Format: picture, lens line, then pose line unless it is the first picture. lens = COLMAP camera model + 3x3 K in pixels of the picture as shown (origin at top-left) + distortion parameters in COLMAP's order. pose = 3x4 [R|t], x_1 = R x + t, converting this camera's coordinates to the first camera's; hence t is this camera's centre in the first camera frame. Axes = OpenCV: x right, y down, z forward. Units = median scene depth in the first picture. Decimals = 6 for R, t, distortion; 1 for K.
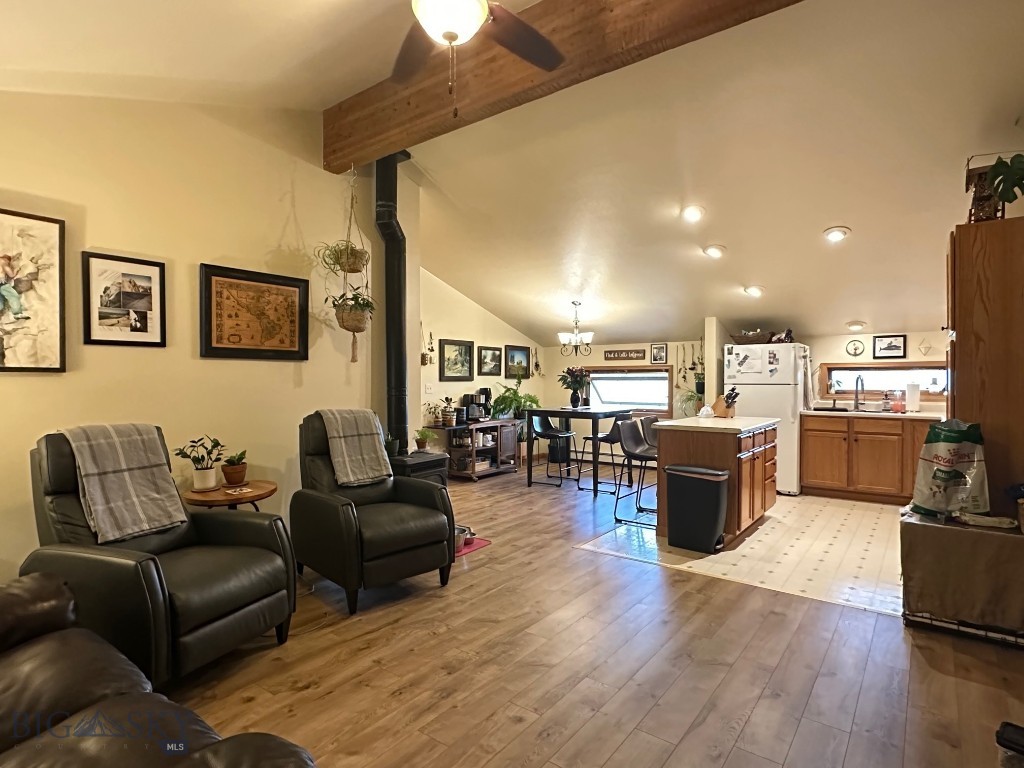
lens RADIAL K [[551.4, 0, 509.1], [0, 551.4, 382.5], [0, 0, 1]] dist [-0.002534, -0.000171]
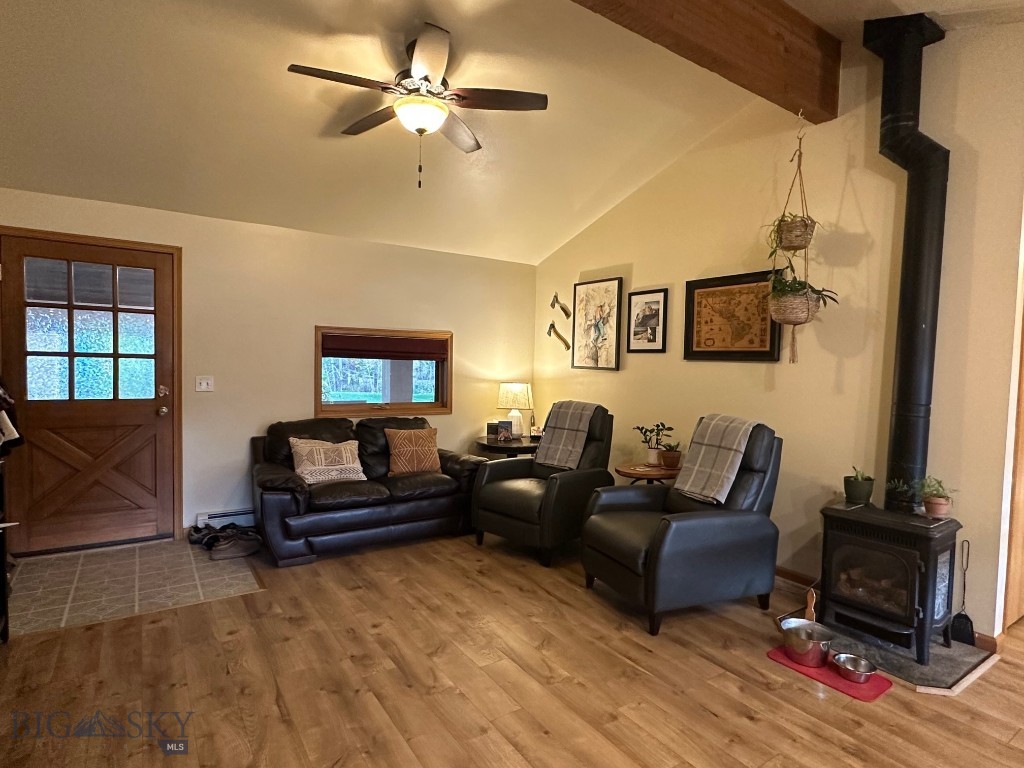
lens RADIAL K [[551.4, 0, 512.0], [0, 551.4, 386.4], [0, 0, 1]] dist [-0.002534, -0.000171]
pose [[-0.320039, 0.038560, -0.946619, 0.632378], [-0.028442, 0.998330, 0.050283, -0.033869], [0.946977, 0.043017, -0.318408, 0.924262]]
